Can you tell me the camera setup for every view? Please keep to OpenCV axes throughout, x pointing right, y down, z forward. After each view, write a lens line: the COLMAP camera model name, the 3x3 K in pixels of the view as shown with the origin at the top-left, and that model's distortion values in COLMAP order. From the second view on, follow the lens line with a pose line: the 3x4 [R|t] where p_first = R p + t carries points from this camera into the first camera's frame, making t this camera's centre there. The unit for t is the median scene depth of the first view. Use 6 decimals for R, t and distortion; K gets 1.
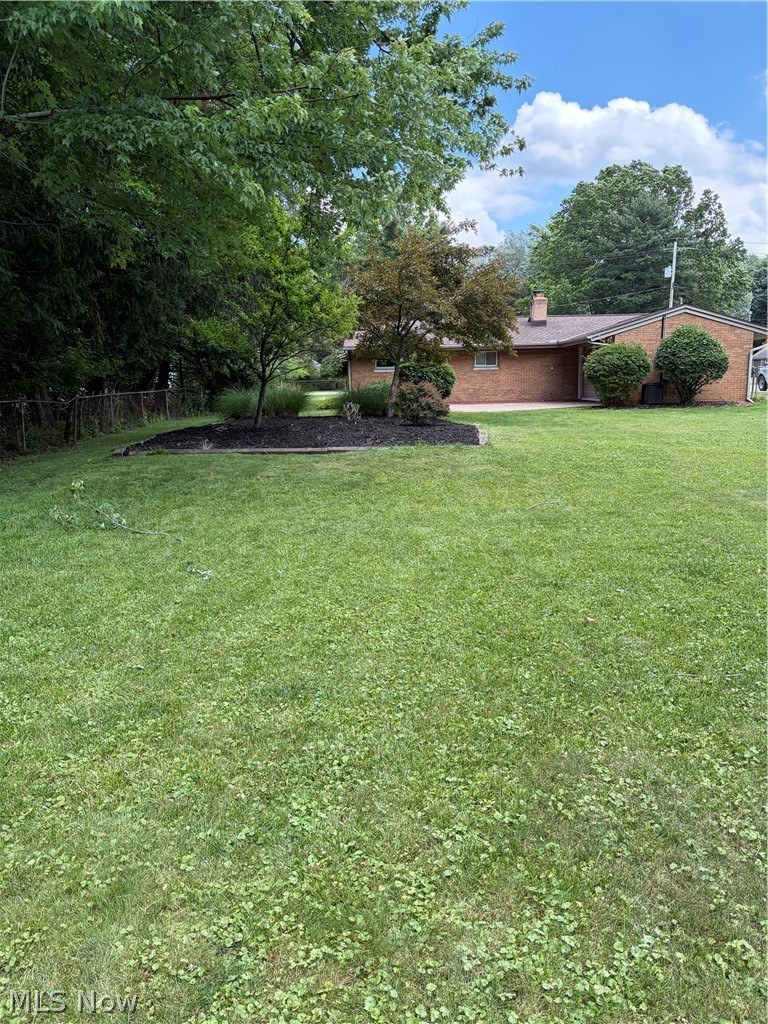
lens RADIAL K [[770.7, 0, 382.4], [0, 770.7, 516.4], [0, 0, 1]] dist [0.045671, -0.053172]
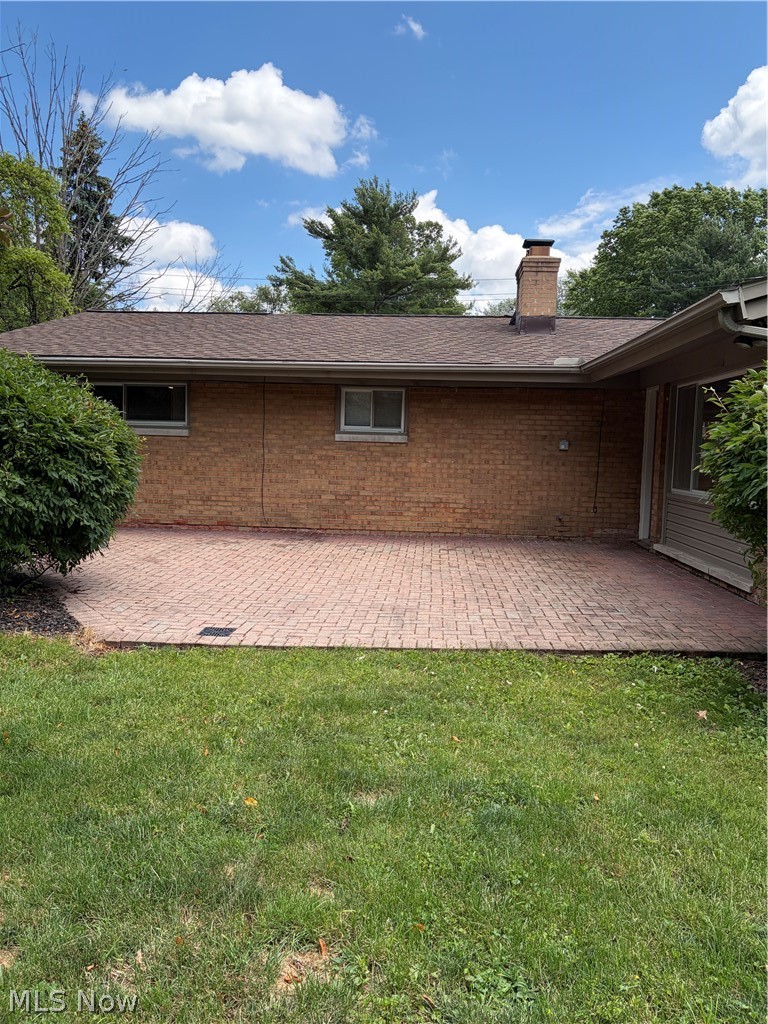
lens RADIAL K [[770.7, 0, 382.4], [0, 770.7, 516.4], [0, 0, 1]] dist [0.045671, -0.053172]
pose [[0.997879, 0.047944, -0.044024, 0.156026], [-0.051517, 0.995136, -0.083961, -0.127728], [0.039784, 0.086051, 0.995496, 0.660635]]
